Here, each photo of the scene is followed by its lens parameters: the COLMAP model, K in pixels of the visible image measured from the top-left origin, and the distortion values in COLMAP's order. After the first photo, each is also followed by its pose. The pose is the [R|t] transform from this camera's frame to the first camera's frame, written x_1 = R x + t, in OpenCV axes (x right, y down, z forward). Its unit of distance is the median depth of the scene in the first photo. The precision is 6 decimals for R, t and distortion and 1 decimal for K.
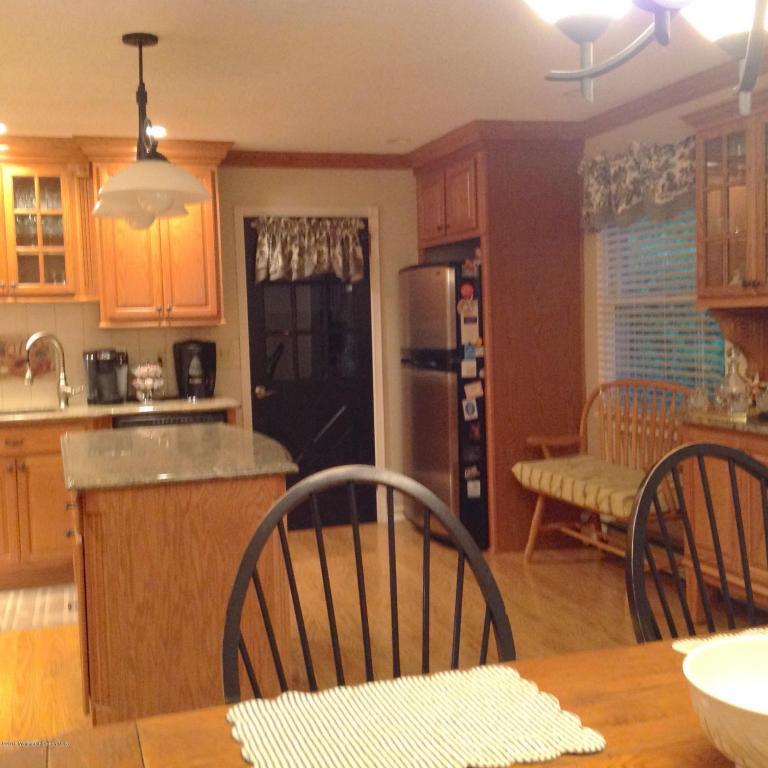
lens RADIAL K [[1005.7, 0, 384.0], [0, 1005.7, 384.0], [0, 0, 1]] dist [0.030039, -0.041777]
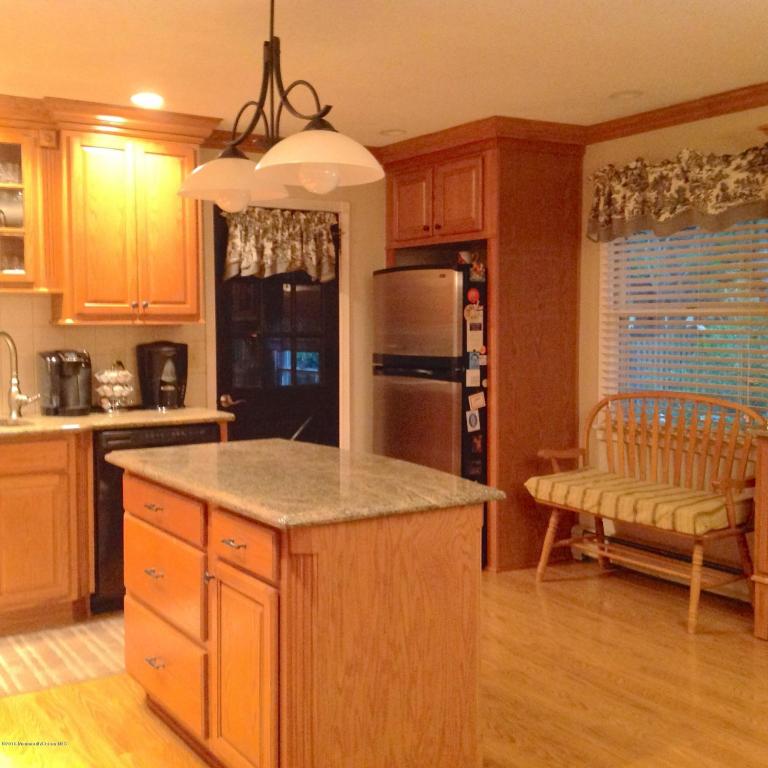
lens RADIAL K [[1005.7, 0, 384.0], [0, 1005.7, 384.0], [0, 0, 1]] dist [0.030039, -0.041777]
pose [[0.965821, 0.010122, 0.259012, -0.241983], [-0.008817, 0.999942, -0.006201, -0.002994], [-0.259059, 0.003705, 0.965854, 0.108490]]
